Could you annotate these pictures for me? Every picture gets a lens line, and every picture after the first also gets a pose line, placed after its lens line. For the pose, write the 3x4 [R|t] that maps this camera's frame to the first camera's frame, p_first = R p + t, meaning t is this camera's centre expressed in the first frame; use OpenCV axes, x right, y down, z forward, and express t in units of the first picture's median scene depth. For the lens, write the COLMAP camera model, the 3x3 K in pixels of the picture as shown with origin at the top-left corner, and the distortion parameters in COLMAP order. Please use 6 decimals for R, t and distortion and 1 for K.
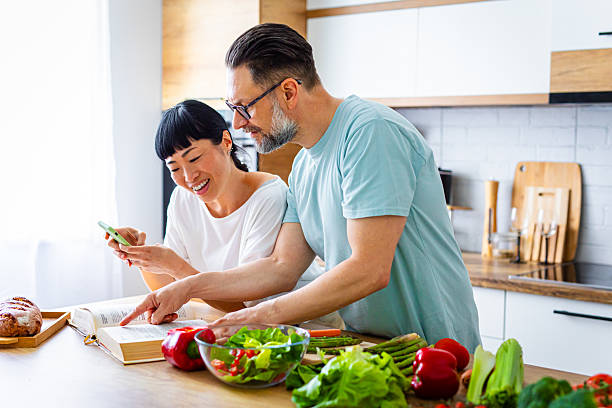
lens RADIAL K [[929.0, 0, 306.0], [0, 929.0, 204.0], [0, 0, 1]] dist [-0.000411, 0.079557]
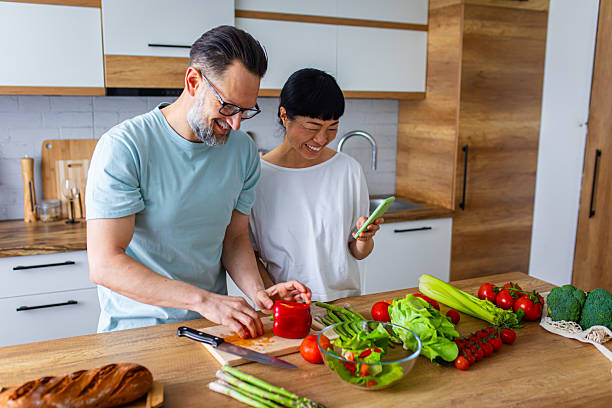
lens RADIAL K [[586.8, 0, 306.0], [0, 586.8, 204.0], [0, 0, 1]] dist [-0.060906, 0.089056]
pose [[0.407702, -0.168770, 0.897383, -0.343166], [0.057125, 0.985560, 0.159400, -0.068562], [-0.911326, -0.013724, 0.411456, 0.390389]]
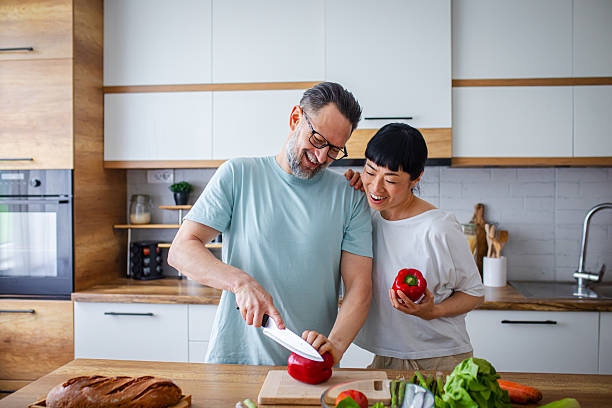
lens RADIAL K [[609.0, 0, 335.9], [0, 609.0, 192.9], [0, 0, 1]] dist [-0.049012, 0.049106]
pose [[0.816635, -0.018947, 0.576844, -0.233651], [0.052135, 0.997797, -0.041033, -0.028833], [-0.574796, 0.063583, 0.815823, 0.235984]]
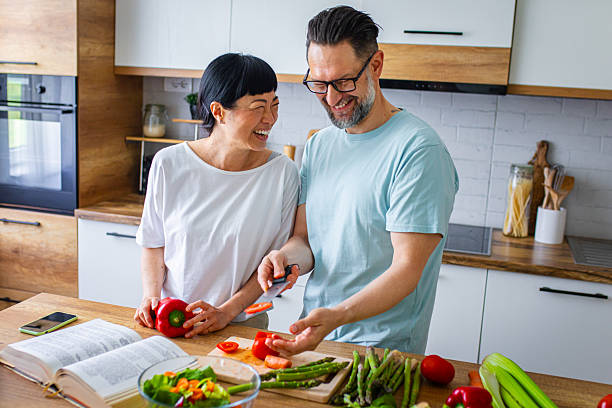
lens RADIAL K [[702.2, 0, 292.5], [0, 702.2, 204.2], [0, 0, 1]] dist [-0.053775, 0.057347]
pose [[0.915313, -0.041772, 0.400571, -0.162372], [-0.009316, 0.992145, 0.124748, -0.065521], [-0.402635, -0.117915, 0.907734, 0.193399]]
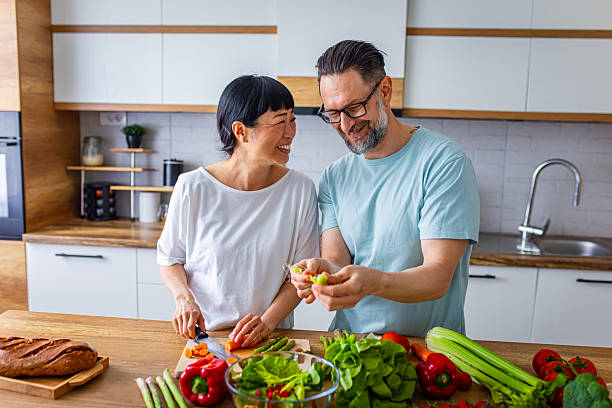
lens RADIAL K [[586.8, 0, 306.0], [0, 586.8, 204.0], [0, 0, 1]] dist [-0.060906, 0.089056]
pose [[0.820284, -0.073167, 0.567258, -0.189681], [0.025724, 0.995500, 0.091204, -0.049882], [-0.571378, -0.060221, 0.818474, 0.239384]]
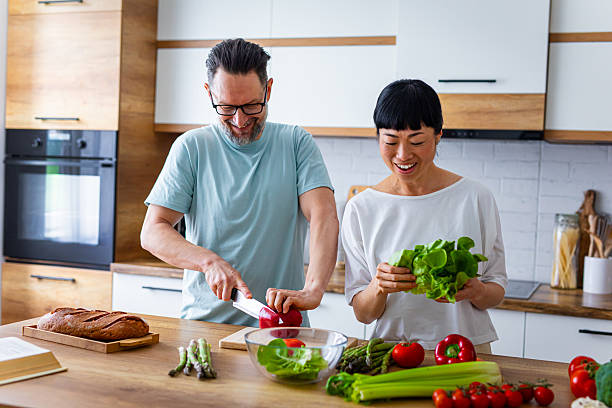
lens RADIAL K [[860.4, 0, 306.0], [0, 860.4, 204.0], [0, 0, 1]] dist [0.008135, 0.021243]
pose [[0.940382, 0.011989, 0.339907, -0.197259], [-0.004517, 0.999731, -0.022766, 0.002205], [-0.340089, 0.019873, 0.940183, 0.012137]]
